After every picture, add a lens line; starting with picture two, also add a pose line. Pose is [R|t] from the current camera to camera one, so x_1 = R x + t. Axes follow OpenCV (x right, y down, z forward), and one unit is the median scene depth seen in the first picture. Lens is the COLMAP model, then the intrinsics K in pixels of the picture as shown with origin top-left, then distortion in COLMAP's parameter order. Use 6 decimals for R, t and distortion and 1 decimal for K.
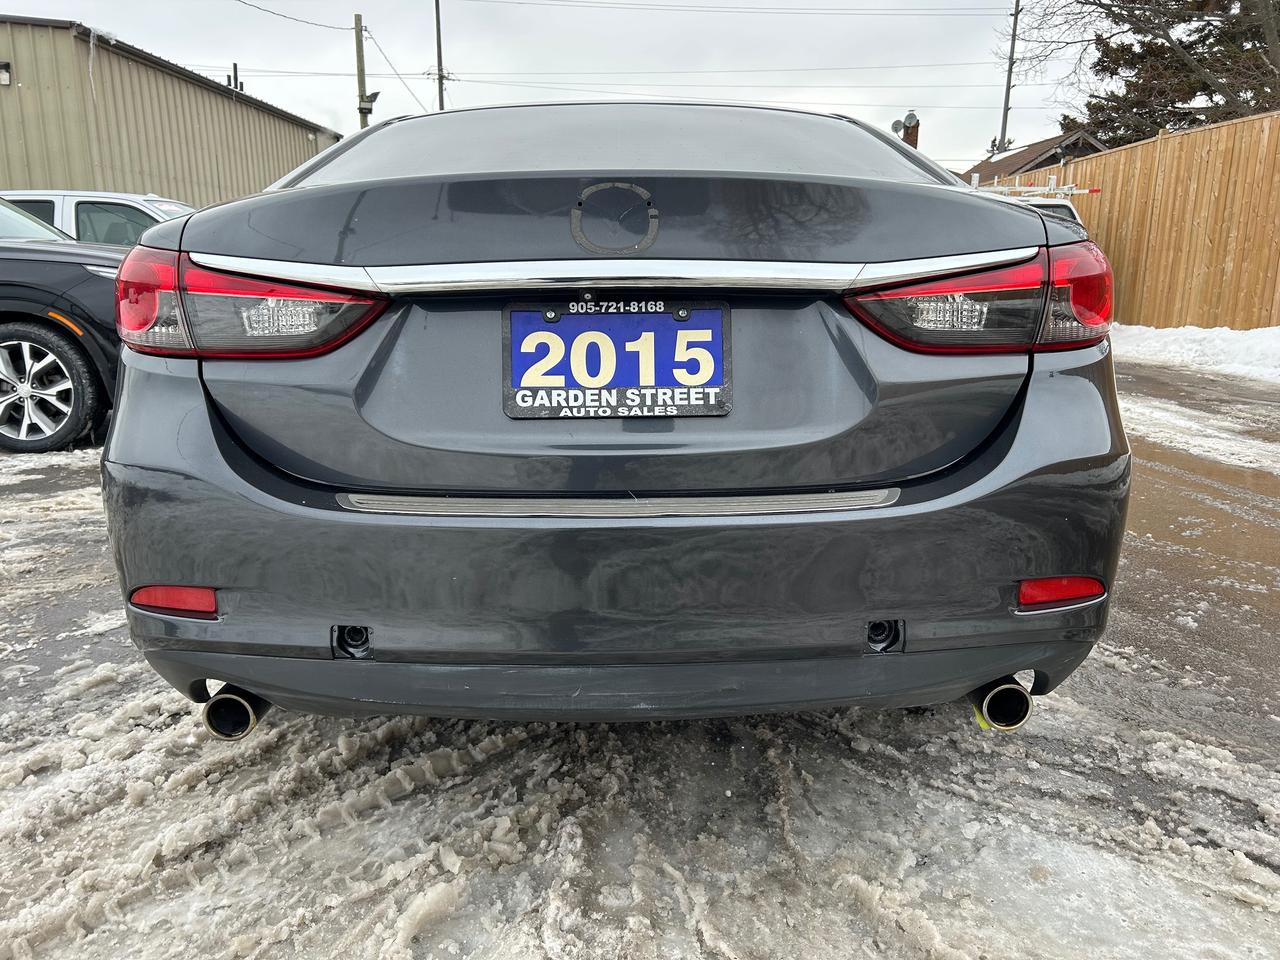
lens RADIAL K [[951.5, 0, 640.0], [0, 951.5, 480.0], [0, 0, 1]] dist [0.070380, -0.094173]
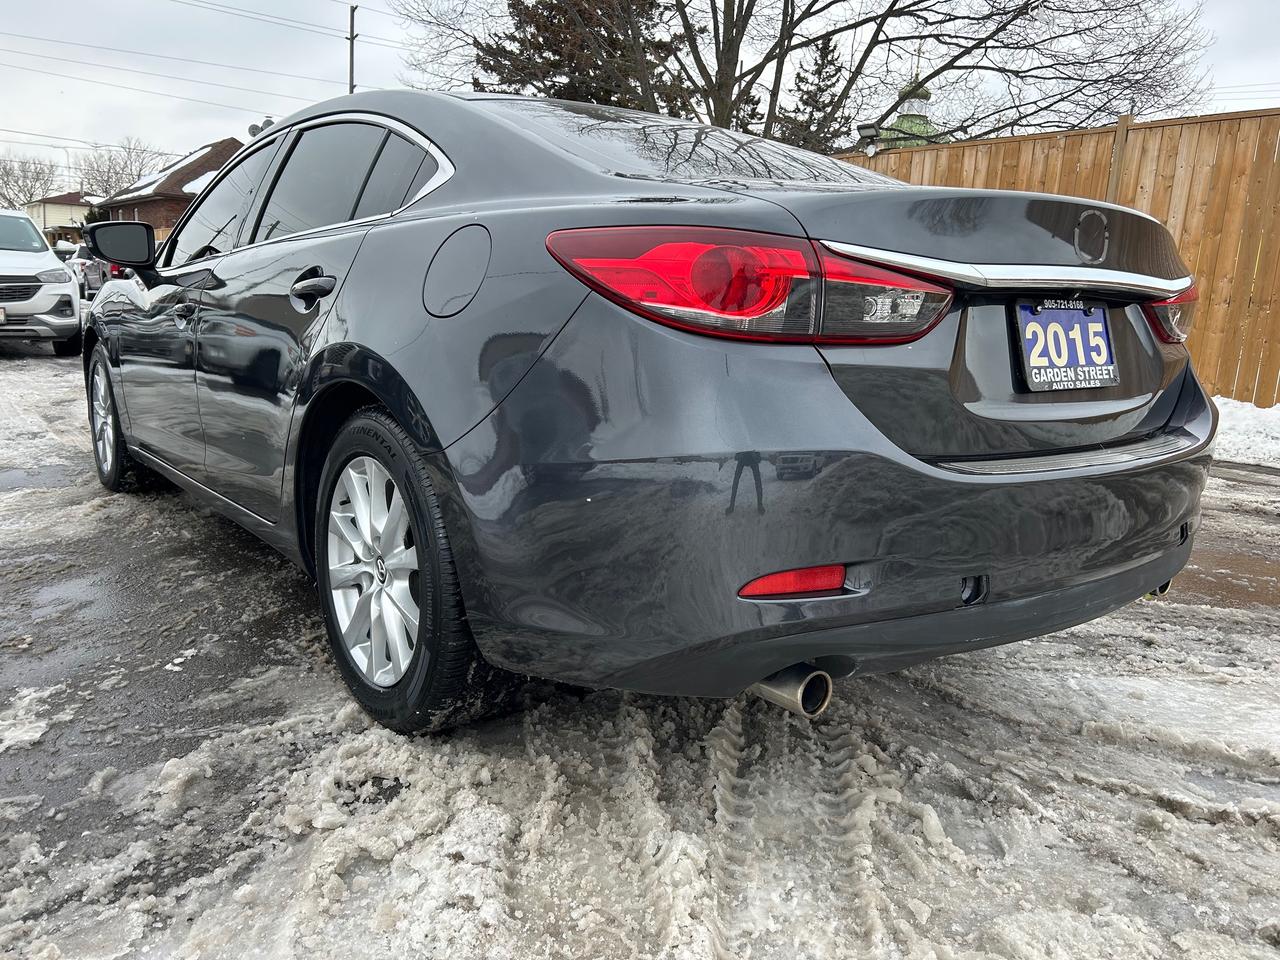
lens RADIAL K [[951.5, 0, 640.0], [0, 951.5, 480.0], [0, 0, 1]] dist [0.070380, -0.094173]
pose [[0.795840, -0.077567, 0.600518, -1.272442], [0.085781, 0.996201, 0.014994, -0.013100], [-0.599400, 0.039580, 0.799470, 0.311284]]
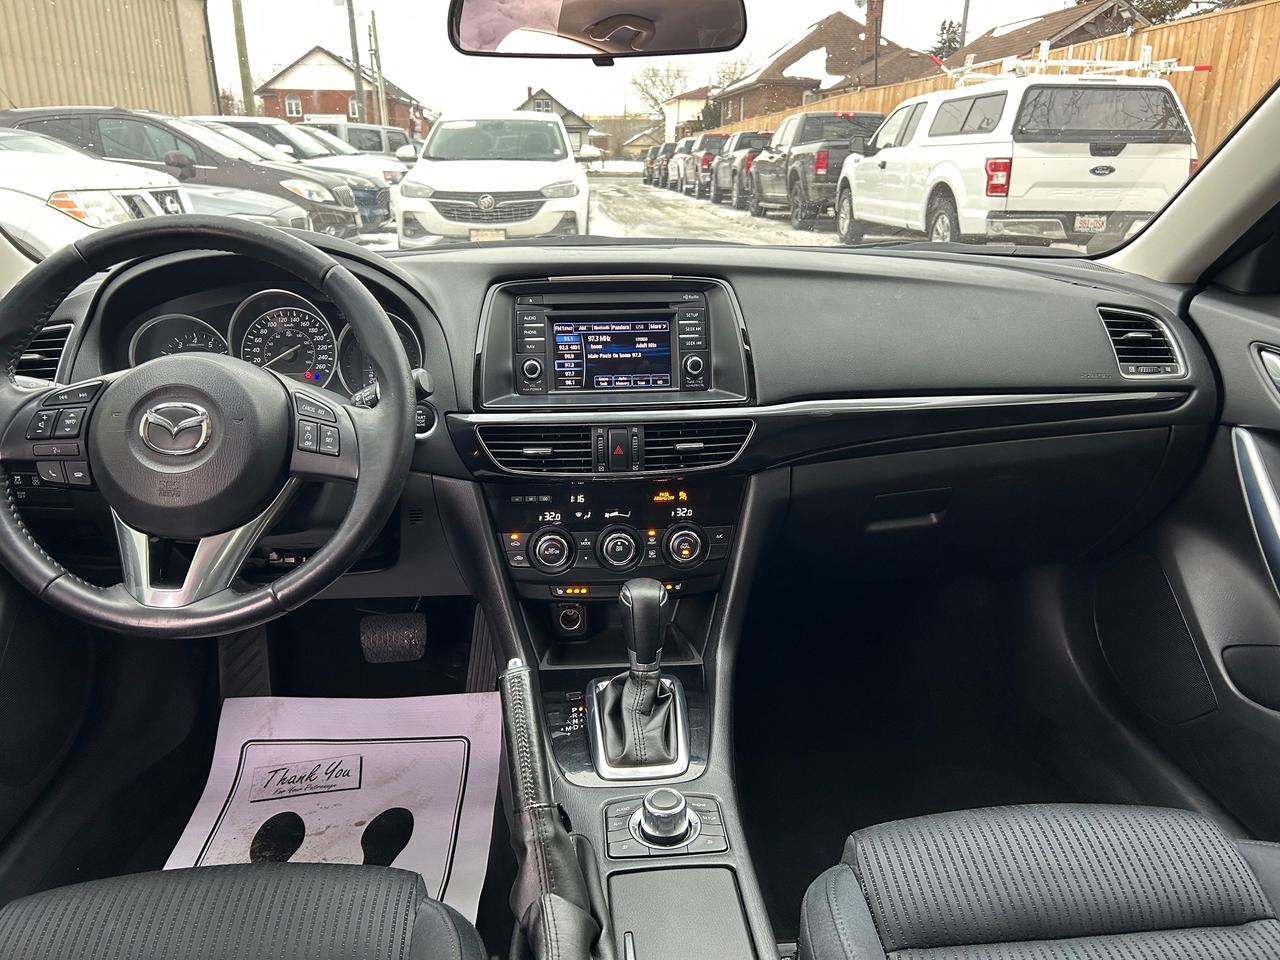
lens RADIAL K [[951.5, 0, 640.0], [0, 951.5, 480.0], [0, 0, 1]] dist [0.070380, -0.094173]
pose [[0.997978, -0.018721, 0.060746, -0.114522], [0.012238, 0.994356, 0.105387, -0.602206], [-0.062376, -0.104430, 0.992574, 2.304636]]
